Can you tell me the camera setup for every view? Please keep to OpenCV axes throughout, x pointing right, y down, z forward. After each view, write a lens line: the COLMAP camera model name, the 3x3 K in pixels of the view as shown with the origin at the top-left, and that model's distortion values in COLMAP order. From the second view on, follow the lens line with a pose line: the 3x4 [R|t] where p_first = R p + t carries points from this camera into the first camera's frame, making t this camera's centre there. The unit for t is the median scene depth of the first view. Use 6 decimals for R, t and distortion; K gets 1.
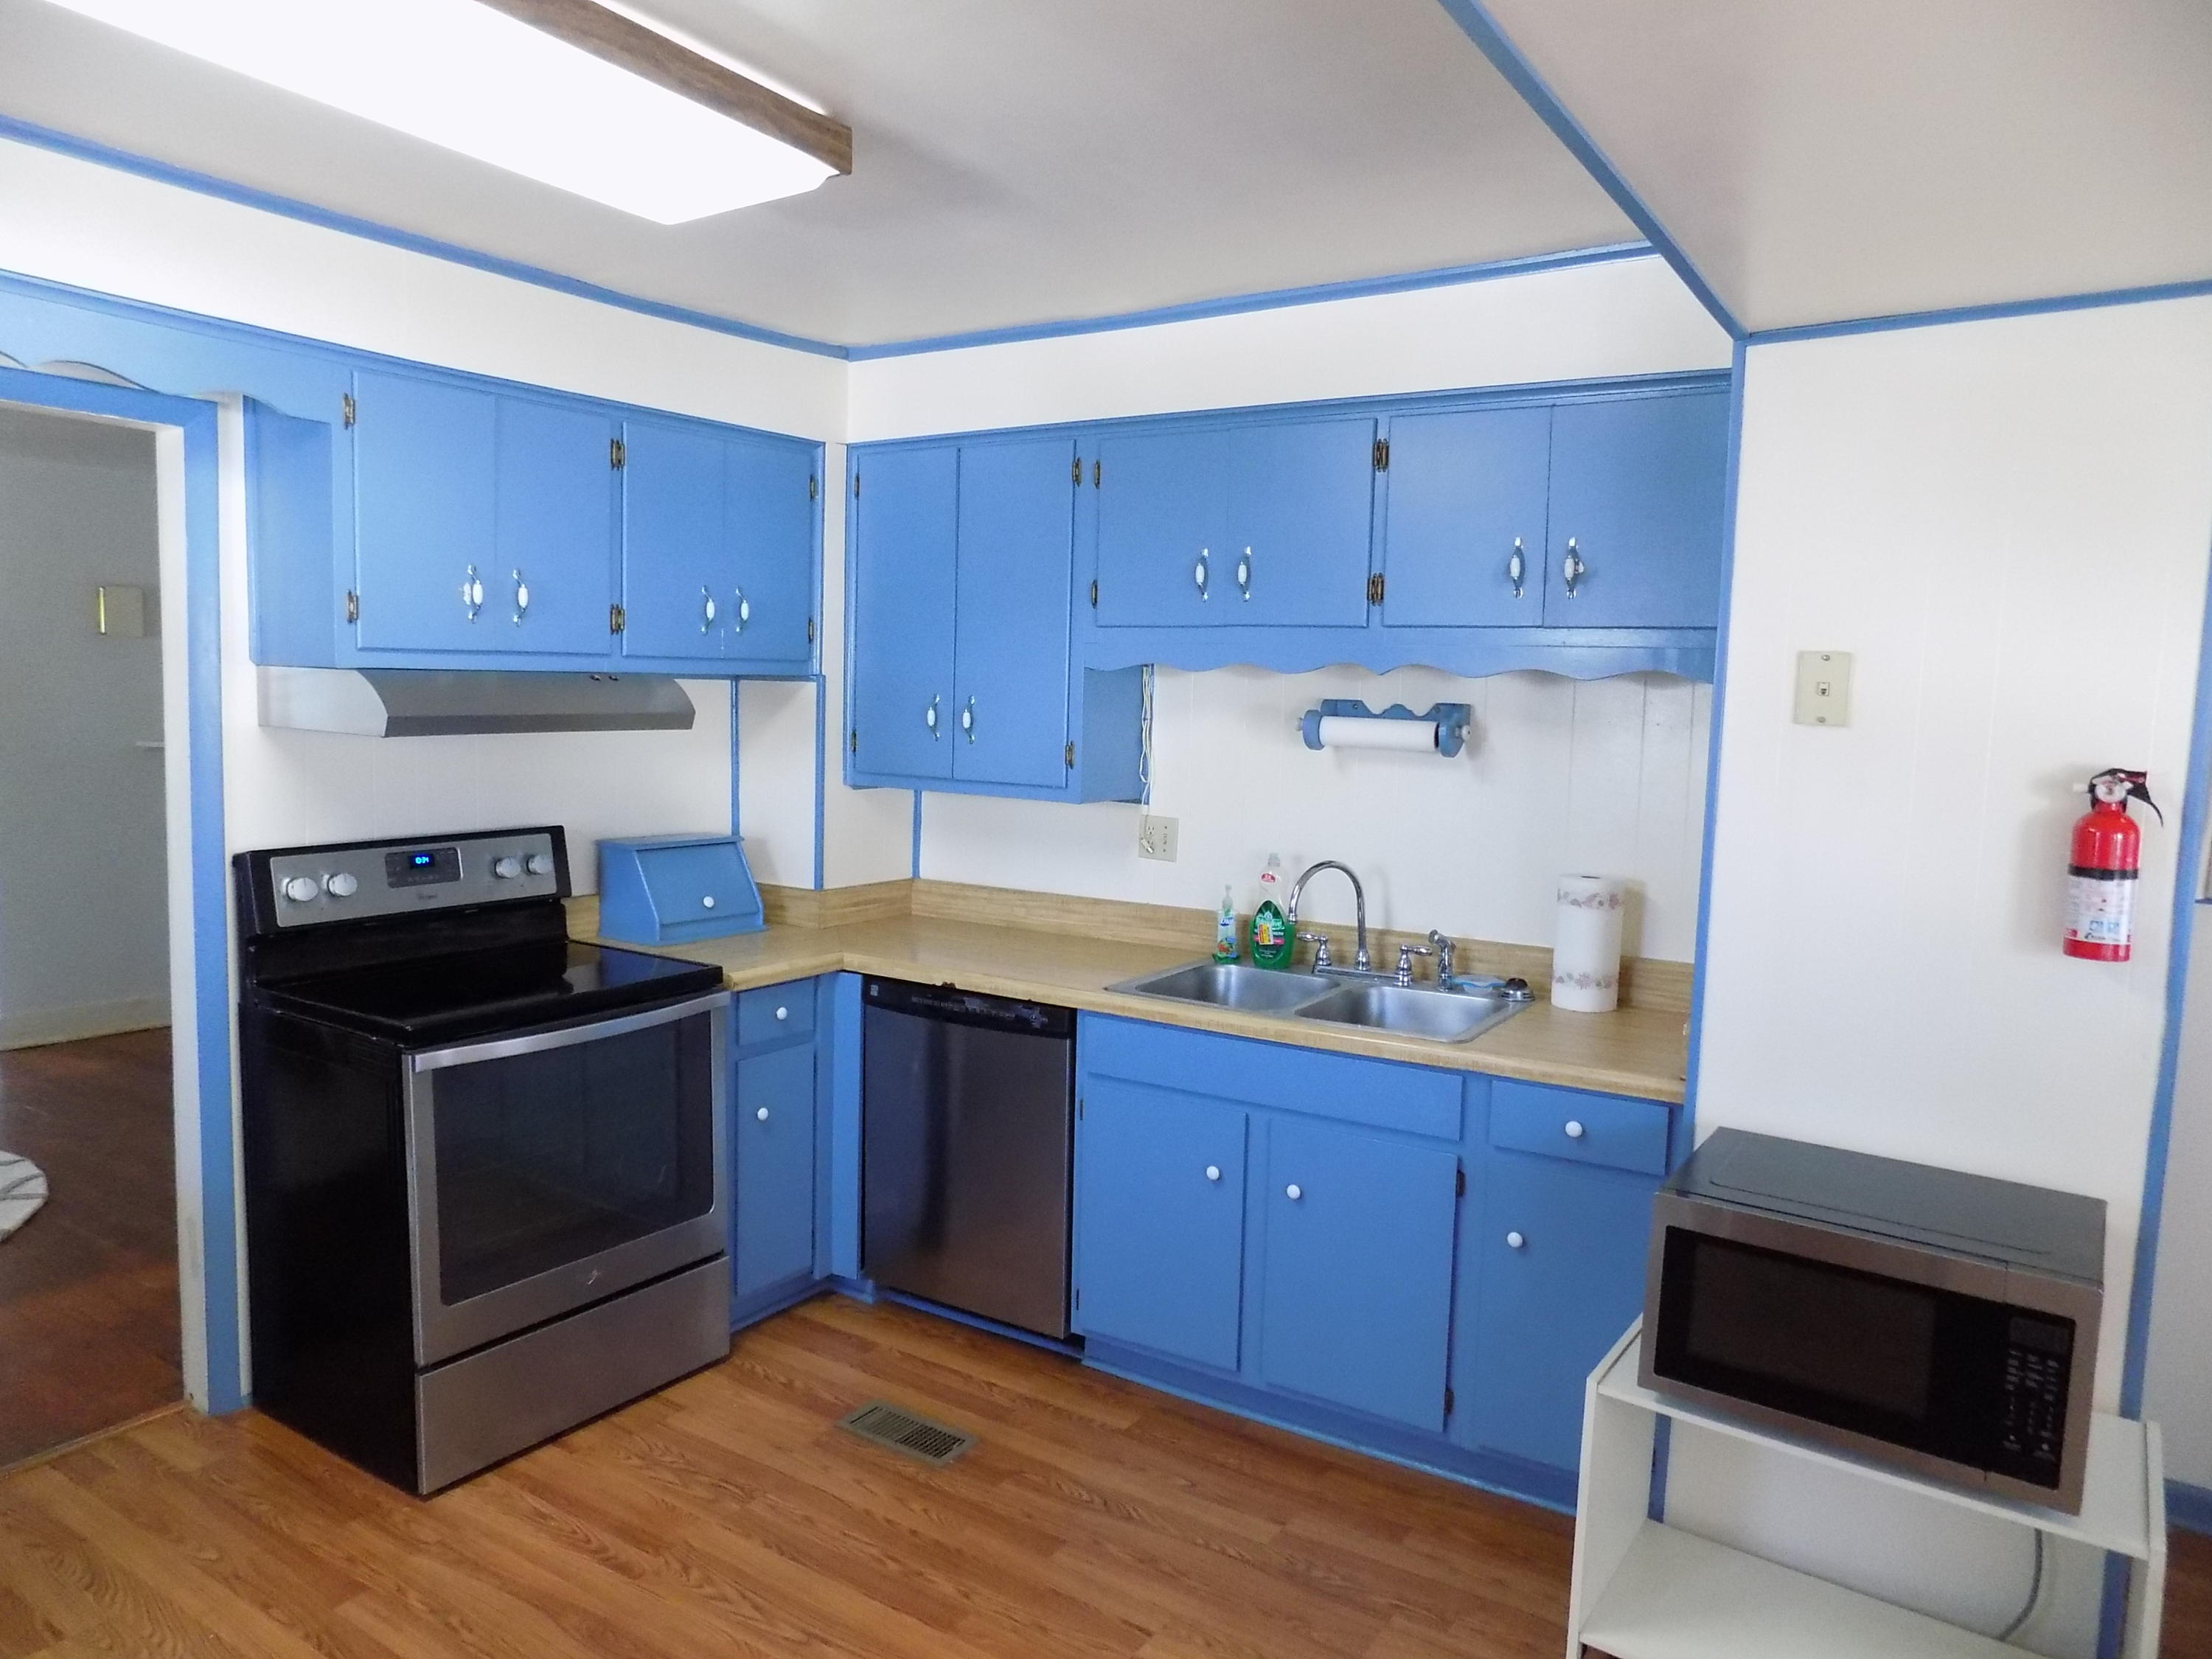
lens RADIAL K [[1484.1, 0, 1101.5], [0, 1484.1, 823.7], [0, 0, 1]] dist [-0.076843, 0.075087]
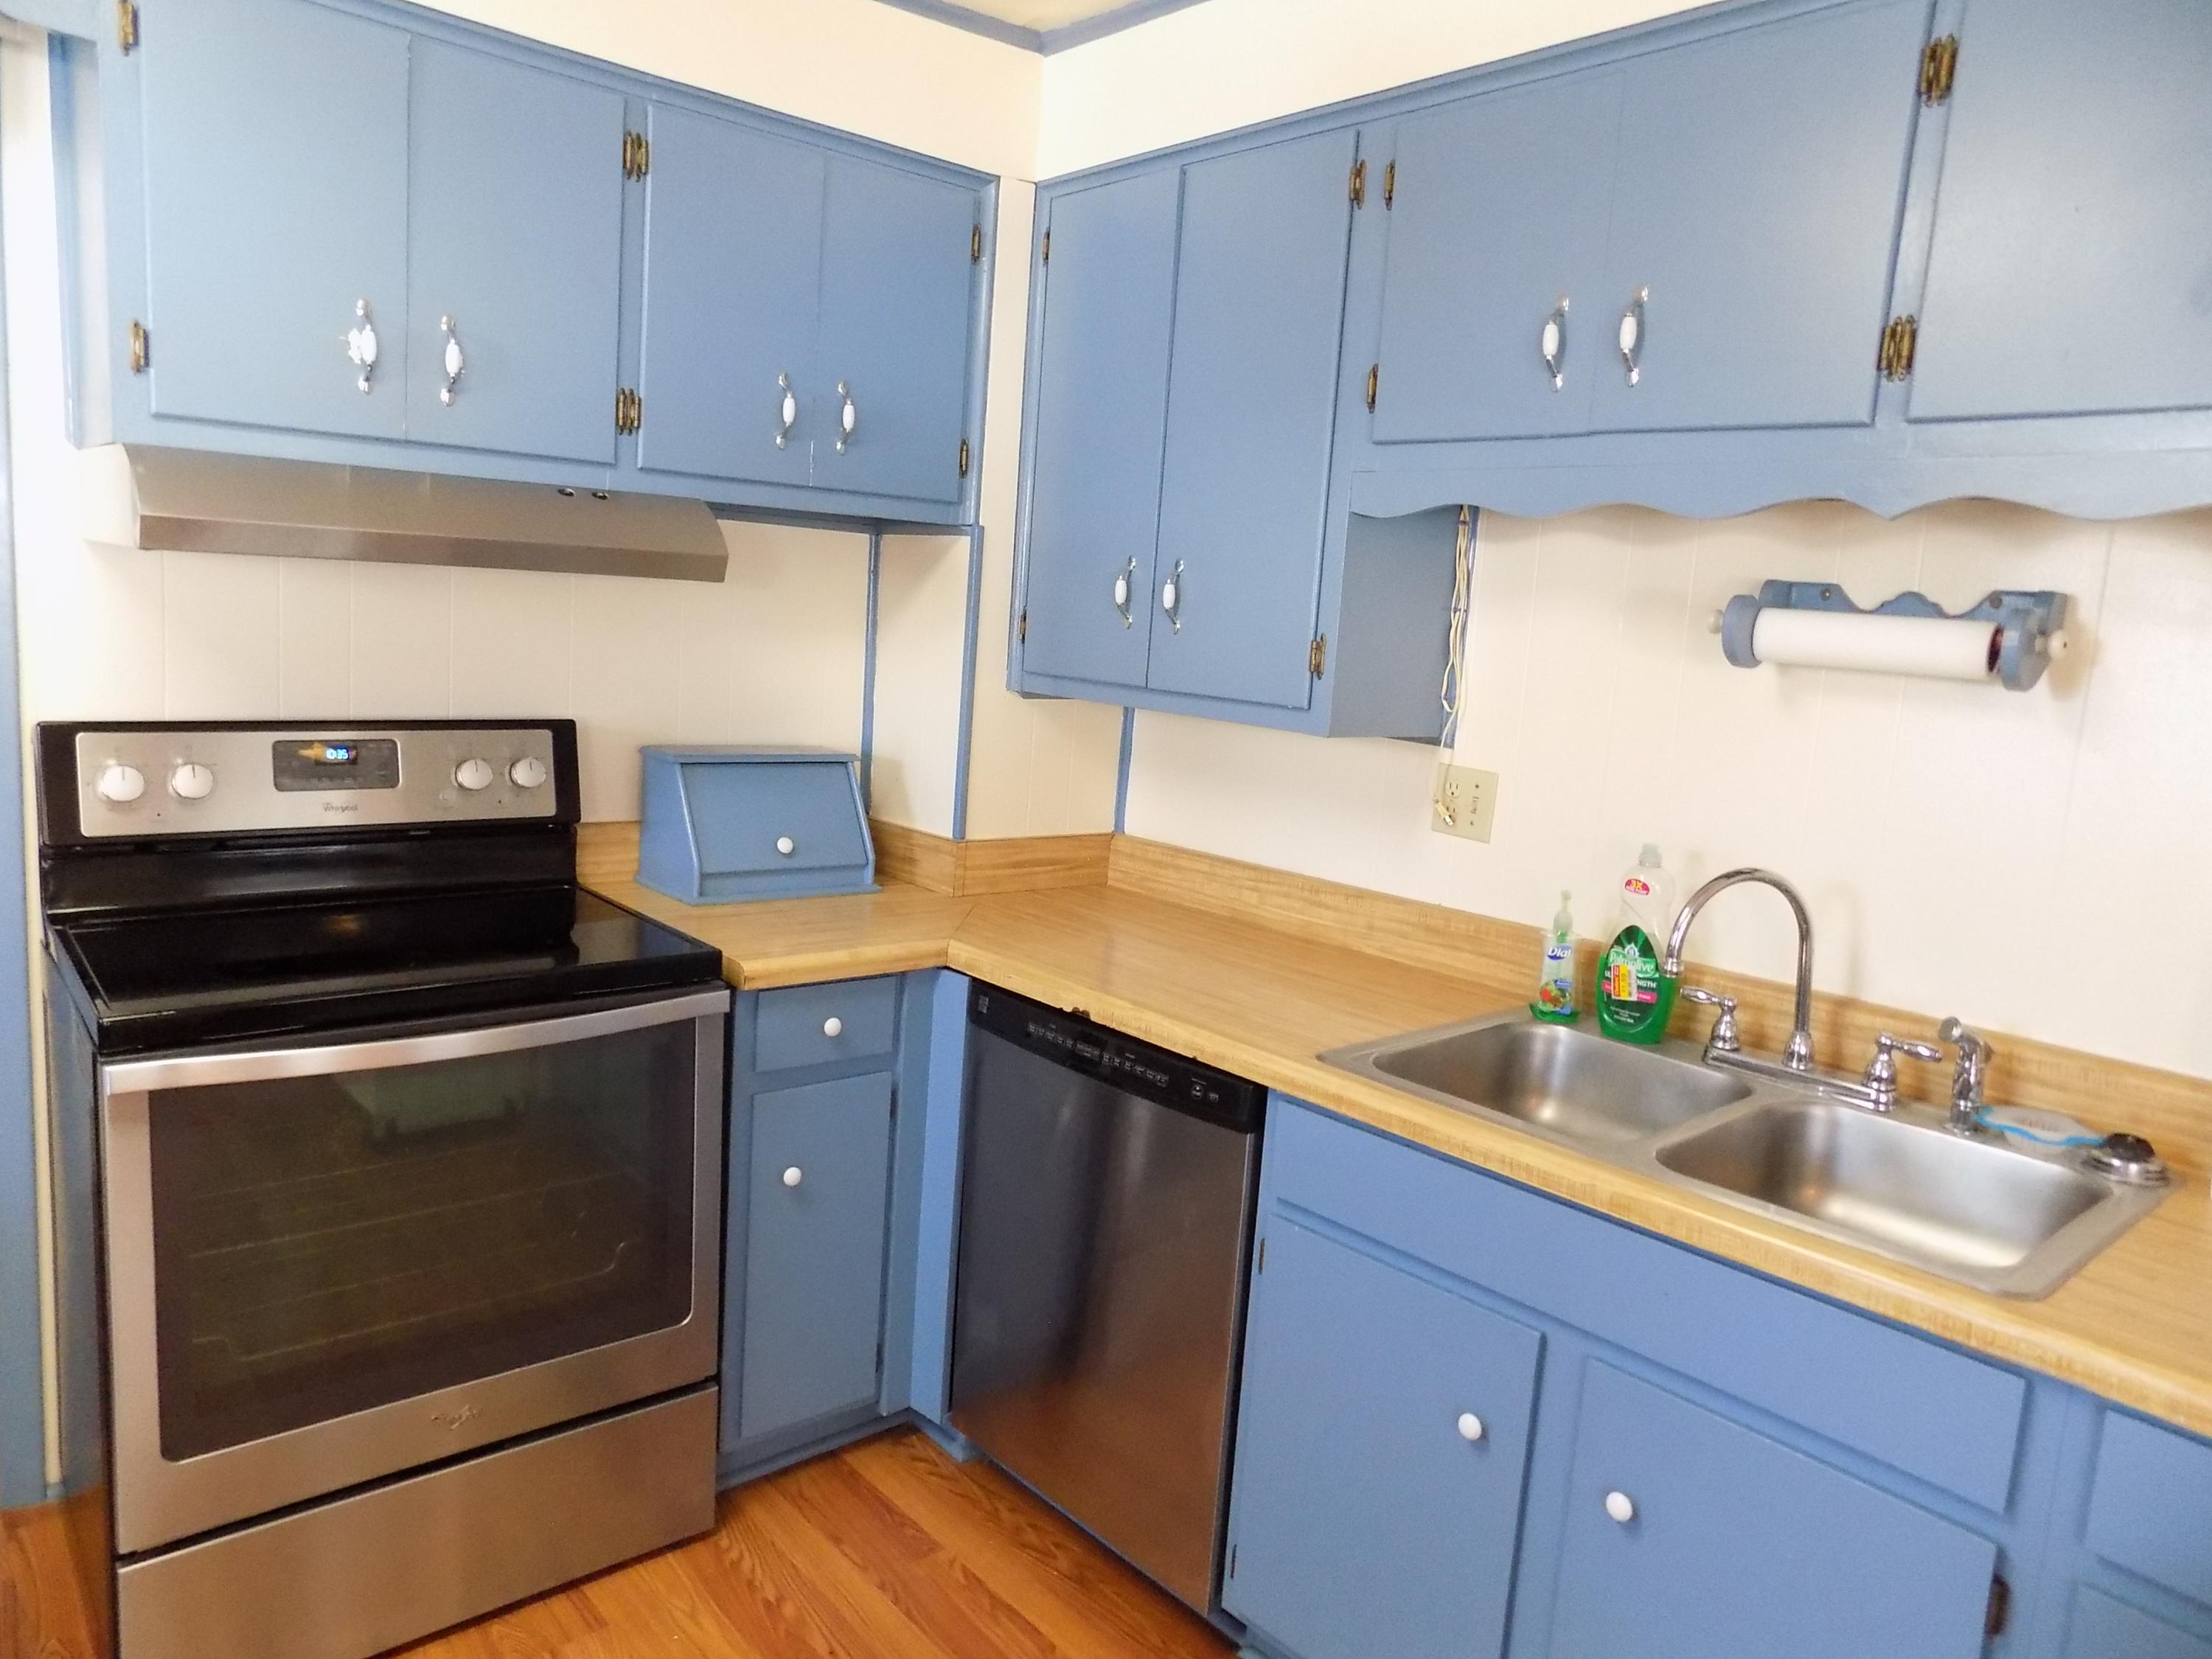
lens RADIAL K [[1484.1, 0, 1101.5], [0, 1484.1, 823.7], [0, 0, 1]] dist [-0.076843, 0.075087]
pose [[0.962234, 0.079725, -0.260288, 0.060803], [-0.069806, 0.996446, 0.047147, -0.000176], [0.263121, -0.027197, 0.964379, 0.407366]]
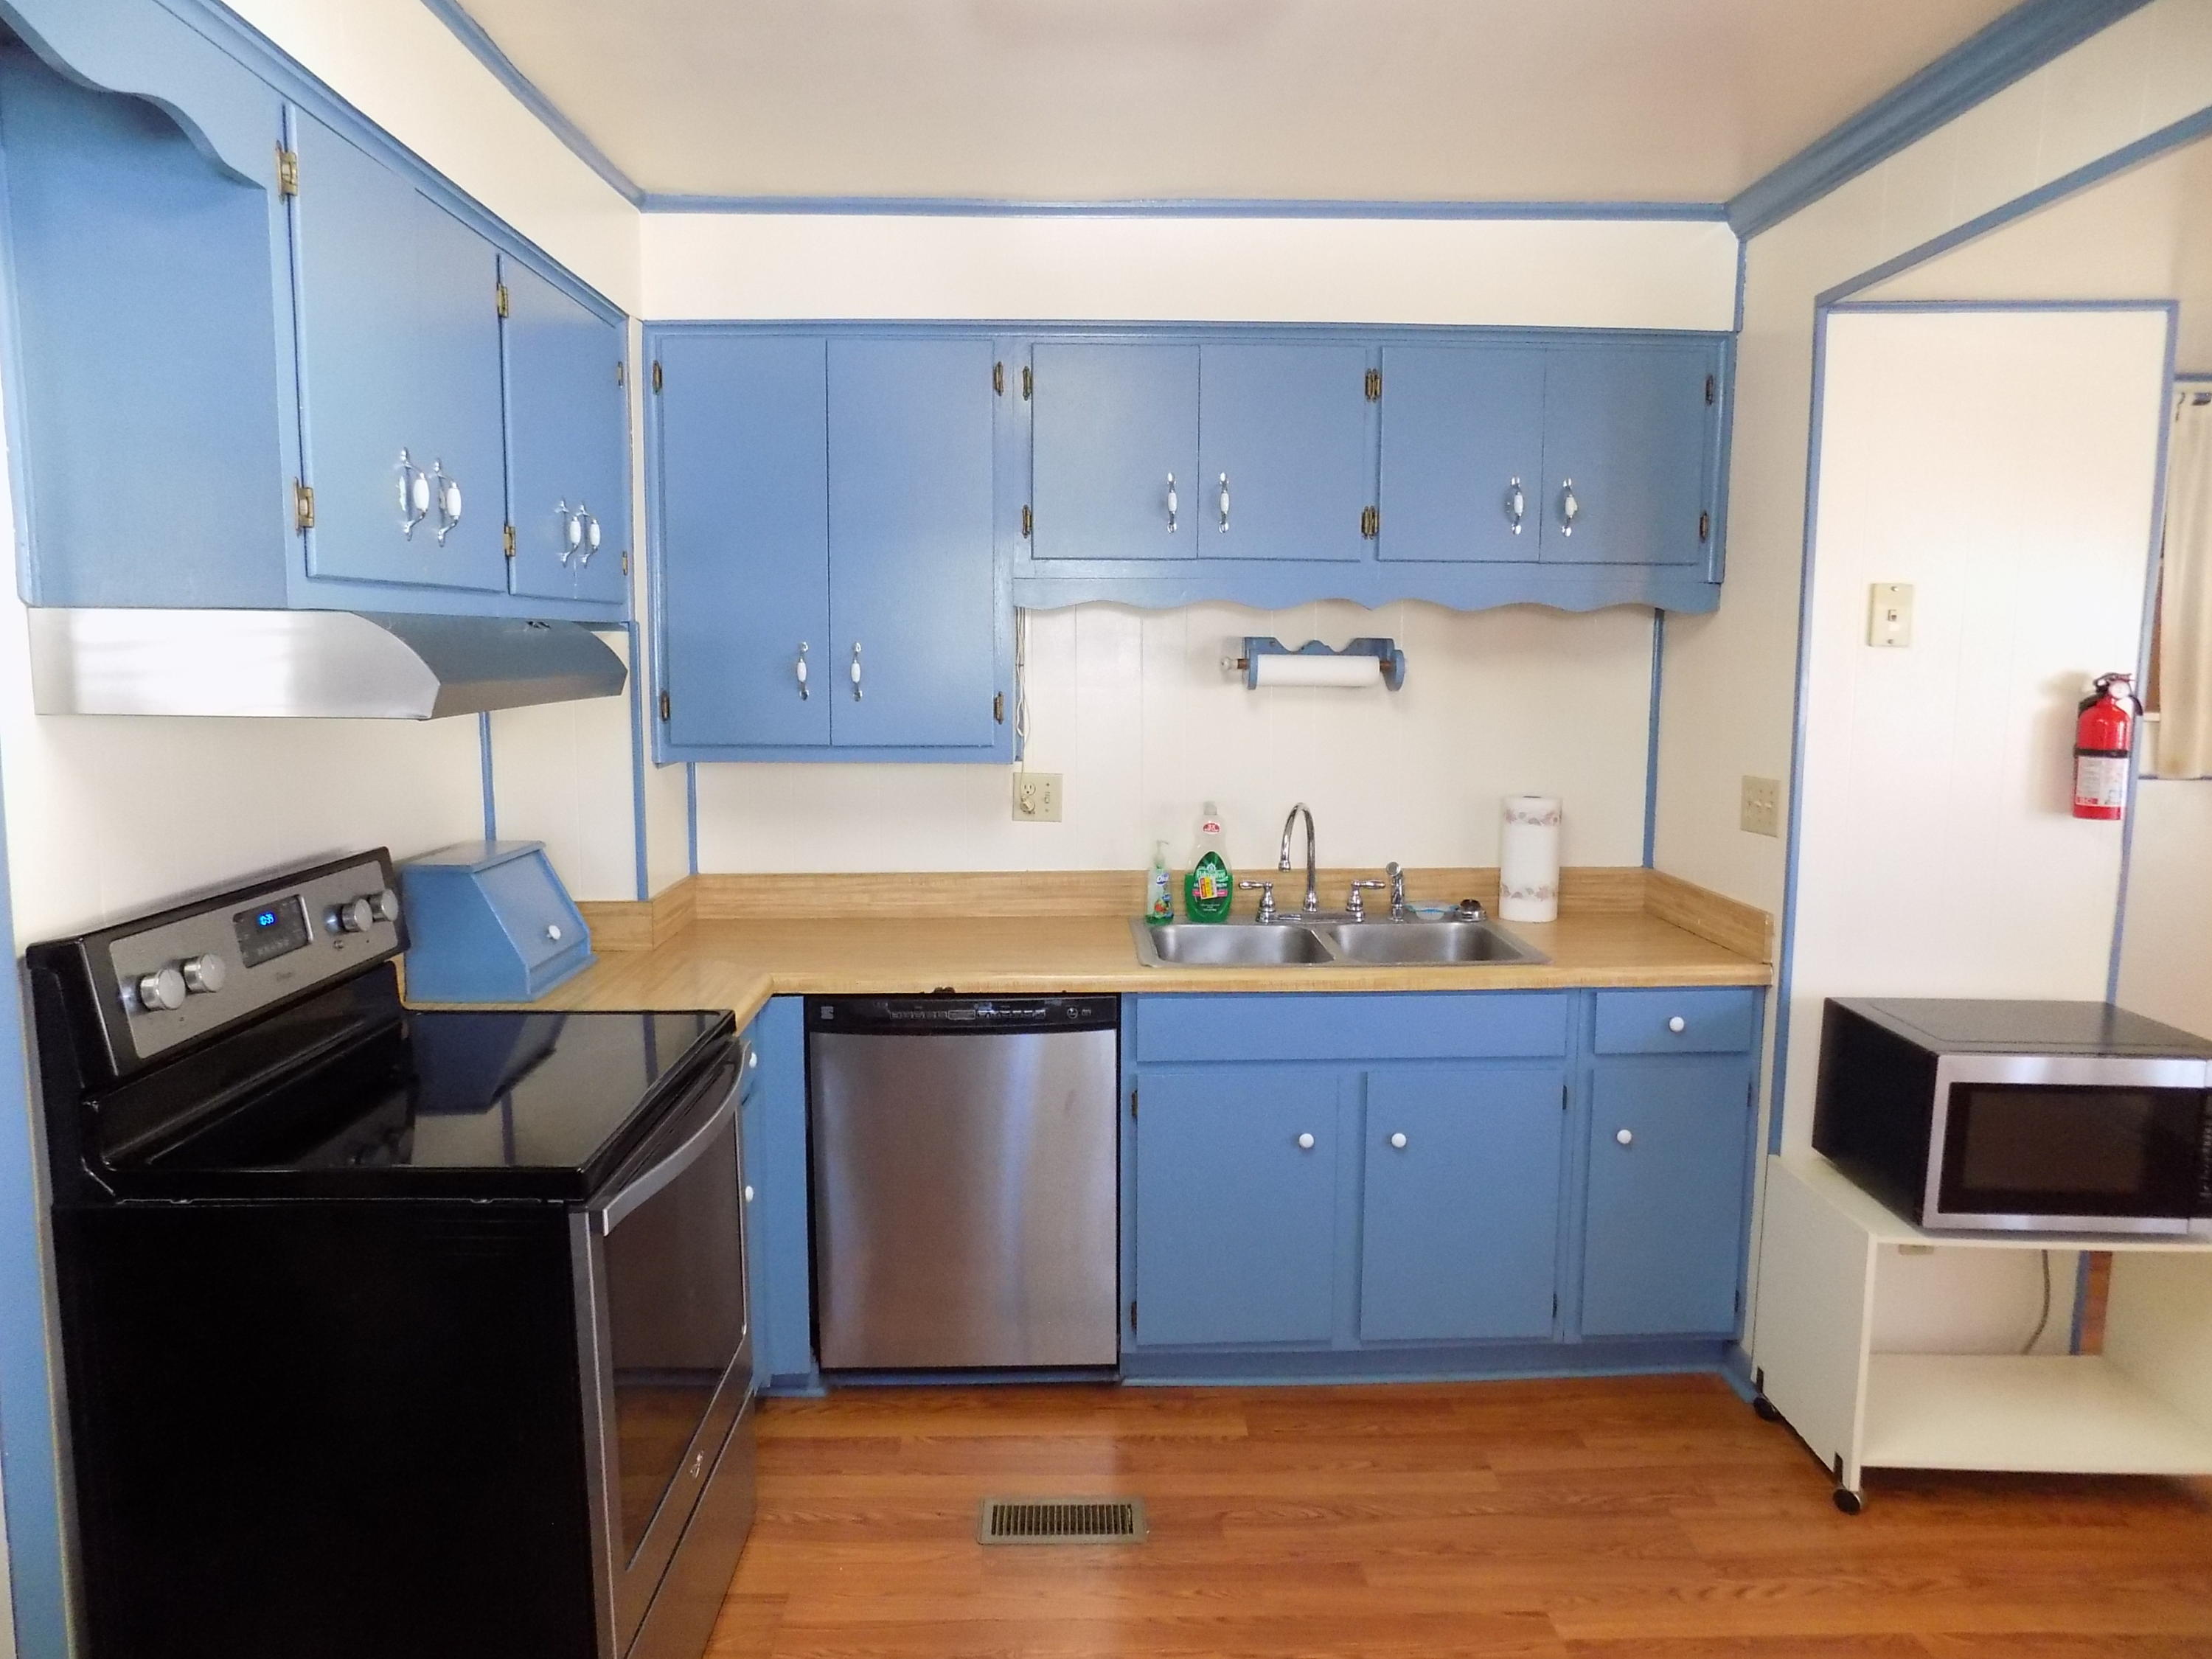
lens RADIAL K [[1473.4, 0, 1102.5], [0, 1473.4, 823.3], [0, 0, 1]] dist [-0.077753, 0.069395]
pose [[0.825300, -0.089872, 0.557496, -0.482878], [0.071460, 0.995939, 0.054766, -0.023473], [-0.560154, -0.005359, 0.828371, 0.268427]]
